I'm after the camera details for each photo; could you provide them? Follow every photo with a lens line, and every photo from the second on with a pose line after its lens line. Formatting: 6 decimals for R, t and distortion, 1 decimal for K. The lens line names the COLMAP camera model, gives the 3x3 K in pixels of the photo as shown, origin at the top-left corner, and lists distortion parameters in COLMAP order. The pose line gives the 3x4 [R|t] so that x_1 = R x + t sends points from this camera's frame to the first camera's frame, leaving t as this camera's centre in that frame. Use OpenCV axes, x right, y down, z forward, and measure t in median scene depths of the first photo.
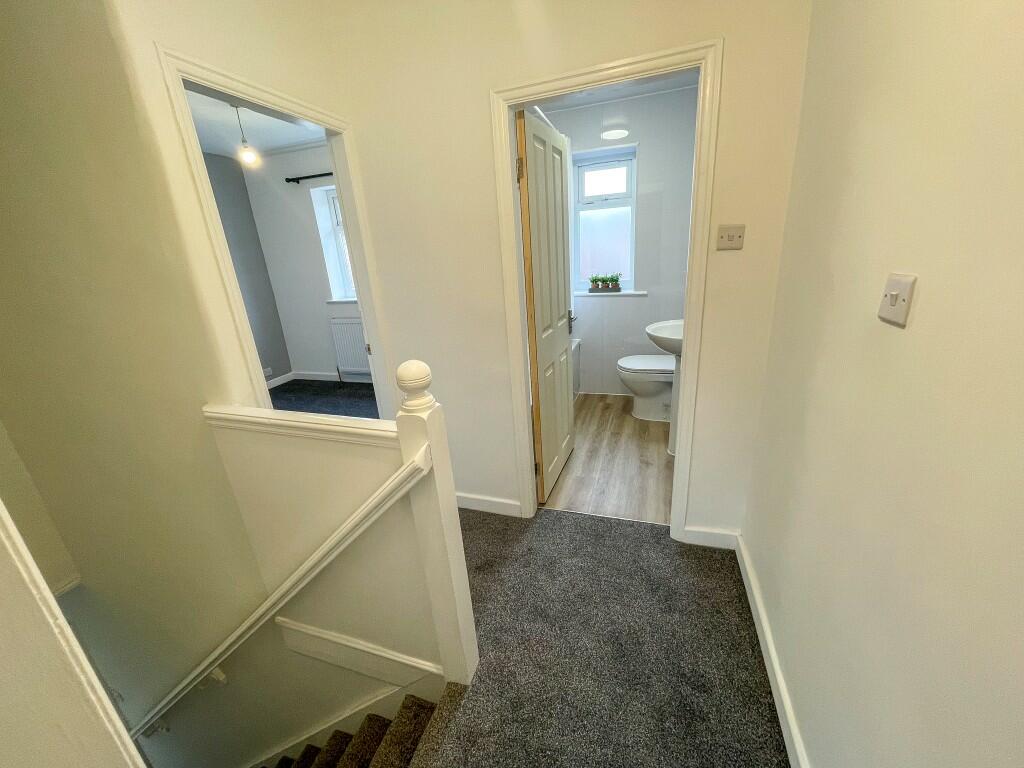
lens RADIAL K [[411.6, 0, 510.8], [0, 411.6, 381.2], [0, 0, 1]] dist [-0.001822, -0.000631]
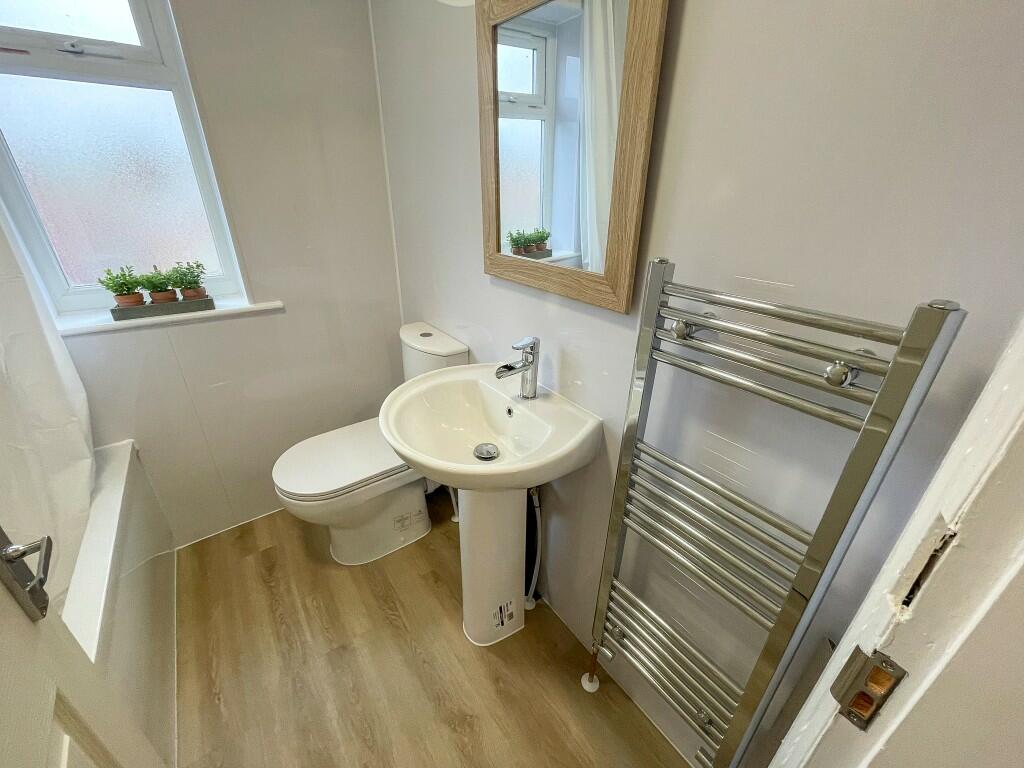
lens RADIAL K [[411.6, 0, 510.8], [0, 411.6, 381.2], [0, 0, 1]] dist [-0.001822, -0.000631]
pose [[0.566123, -0.282655, 0.774346, 0.090910], [0.206868, 0.958028, 0.198463, -0.165613], [-0.797942, 0.047833, 0.600834, 0.505861]]
